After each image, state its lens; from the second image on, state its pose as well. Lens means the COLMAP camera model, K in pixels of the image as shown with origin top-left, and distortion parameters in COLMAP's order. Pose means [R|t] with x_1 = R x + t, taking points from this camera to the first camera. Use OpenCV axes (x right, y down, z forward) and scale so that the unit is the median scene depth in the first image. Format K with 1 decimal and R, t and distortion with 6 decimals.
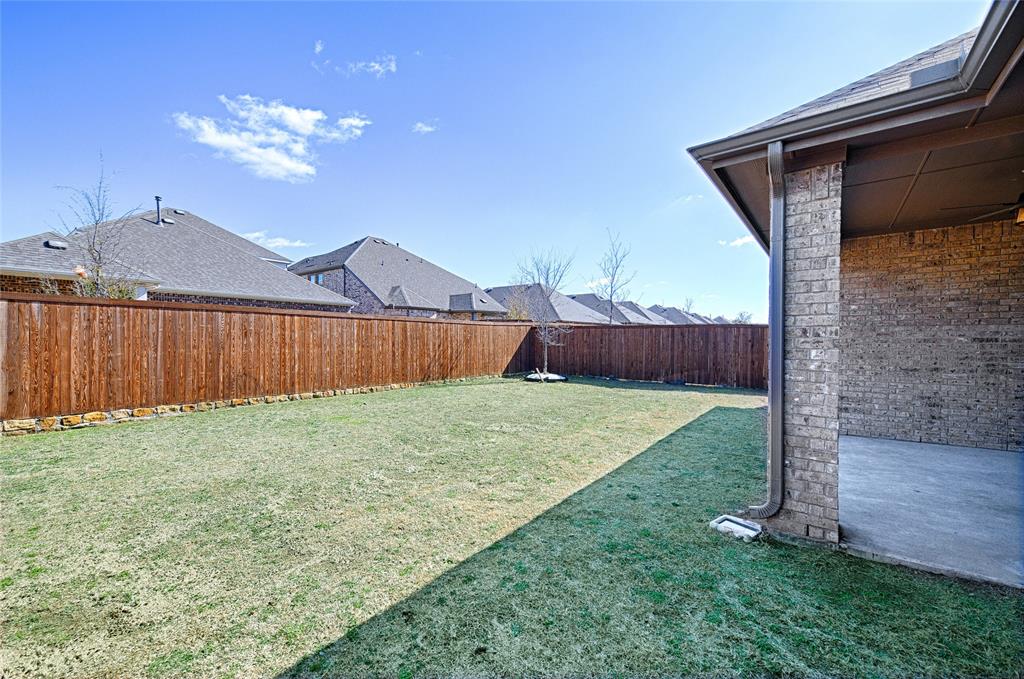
lens RADIAL K [[420.7, 0, 520.3], [0, 420.7, 342.4], [0, 0, 1]] dist [0.005530, -0.000241]
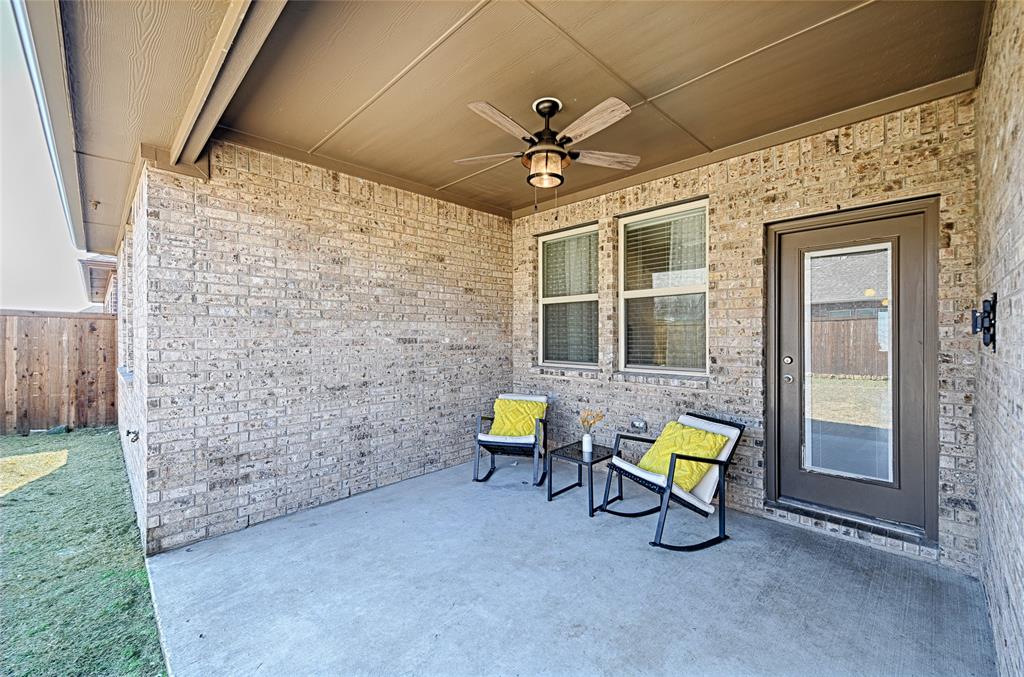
lens RADIAL K [[420.7, 0, 522.0], [0, 420.7, 337.6], [0, 0, 1]] dist [0.005530, -0.000241]
pose [[0.147914, -0.008218, 0.988966, 0.342347], [0.004705, 0.999960, 0.007605, -0.015734], [-0.988989, 0.003528, 0.147947, 0.643764]]
